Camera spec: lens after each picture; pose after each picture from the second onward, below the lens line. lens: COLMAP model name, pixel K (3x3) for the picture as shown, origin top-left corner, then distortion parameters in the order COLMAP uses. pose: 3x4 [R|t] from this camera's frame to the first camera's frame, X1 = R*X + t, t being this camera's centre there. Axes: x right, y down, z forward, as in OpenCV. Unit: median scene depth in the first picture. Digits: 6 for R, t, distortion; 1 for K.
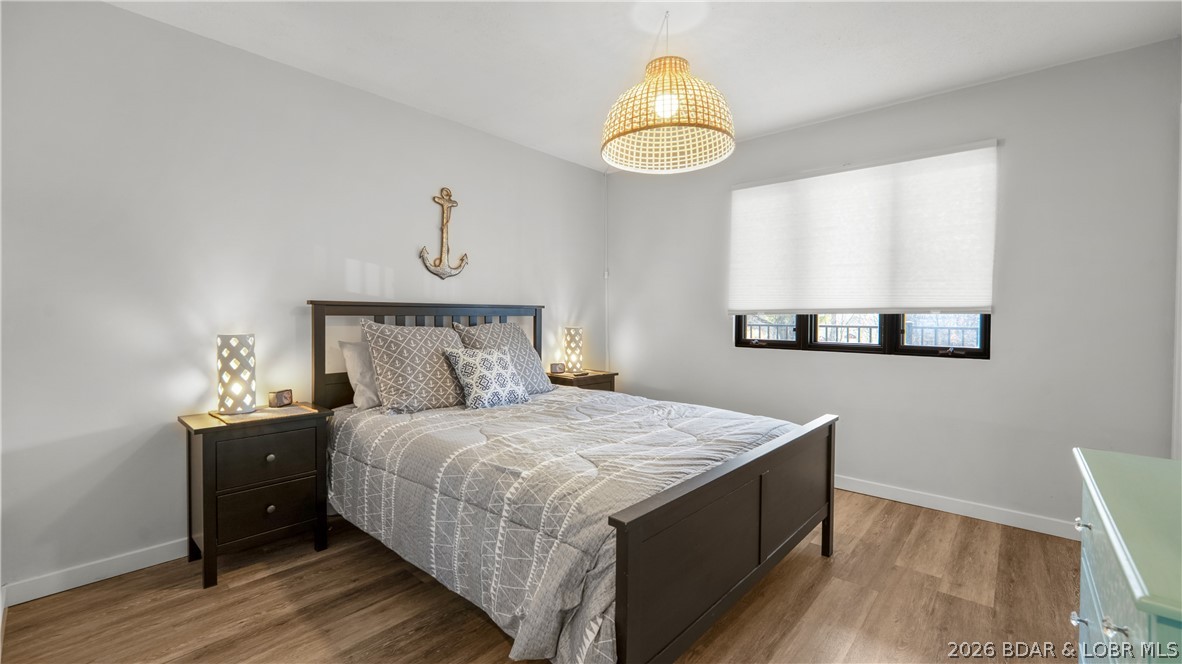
lens RADIAL K [[492.3, 0, 591.0], [0, 492.3, 332.0], [0, 0, 1]] dist [-0.000422, 0.000024]
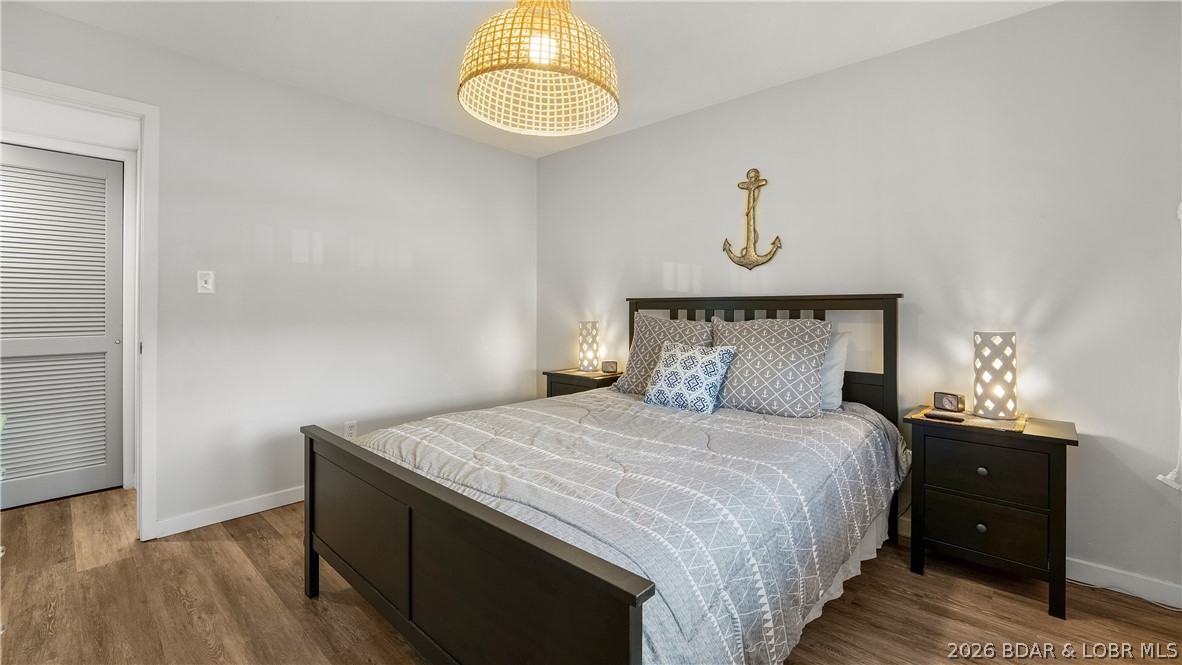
lens RADIAL K [[493.3, 0, 589.0], [0, 493.3, 316.9], [0, 0, 1]] dist [-0.001984, -0.000124]
pose [[-0.021059, 0.010839, -0.999719, 0.620493], [-0.035531, 0.999301, 0.011583, -0.019675], [0.999147, 0.035765, -0.020659, 0.725646]]
